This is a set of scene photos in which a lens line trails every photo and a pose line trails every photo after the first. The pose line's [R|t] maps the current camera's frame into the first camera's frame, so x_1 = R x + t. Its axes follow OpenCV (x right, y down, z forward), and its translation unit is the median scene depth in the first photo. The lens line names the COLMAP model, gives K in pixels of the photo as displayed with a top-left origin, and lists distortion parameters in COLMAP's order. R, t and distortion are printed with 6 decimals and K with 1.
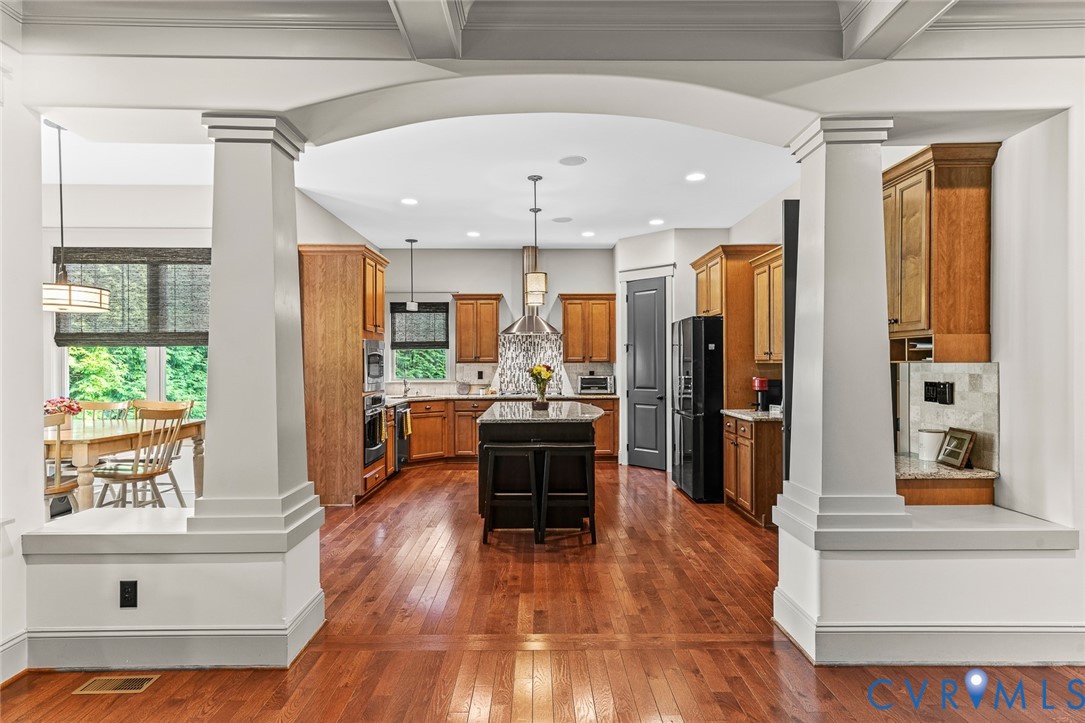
lens RADIAL K [[586.0, 0, 541.2], [0, 586.0, 366.2], [0, 0, 1]] dist [0.006705, 0.001019]
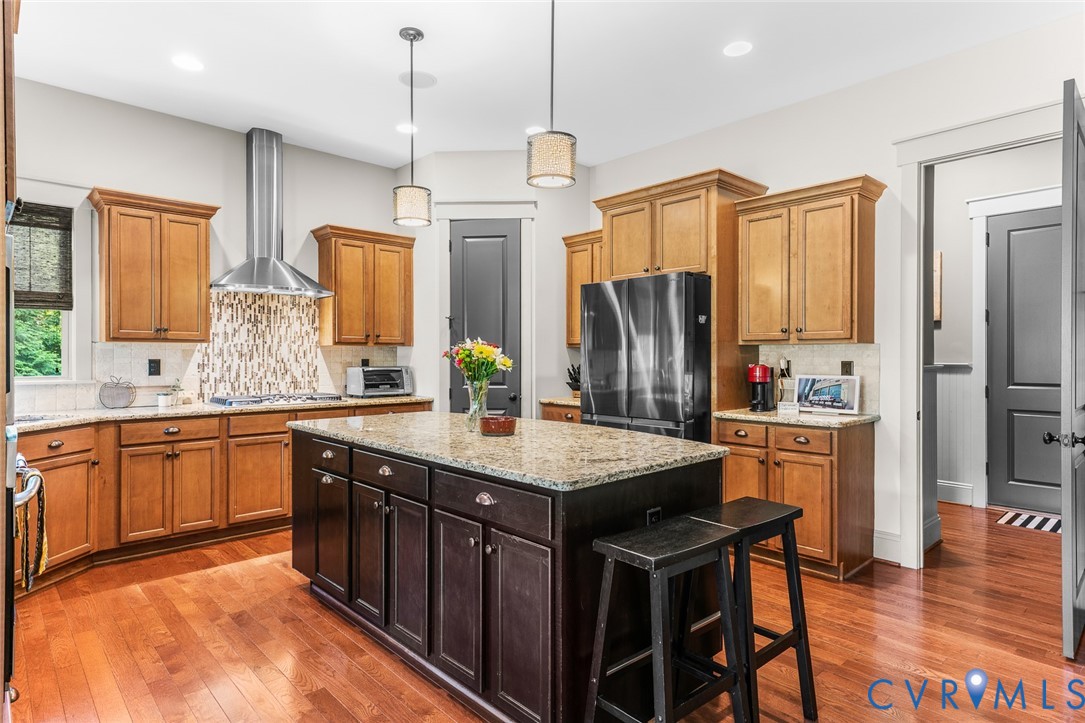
lens RADIAL K [[592.4, 0, 539.0], [0, 592.4, 357.2], [0, 0, 1]] dist [-0.000660, -0.000393]
pose [[0.739845, 0.003446, 0.672769, -0.301034], [-0.000838, 0.999991, -0.004200, 0.013181], [-0.672777, 0.002544, 0.739841, 0.622215]]
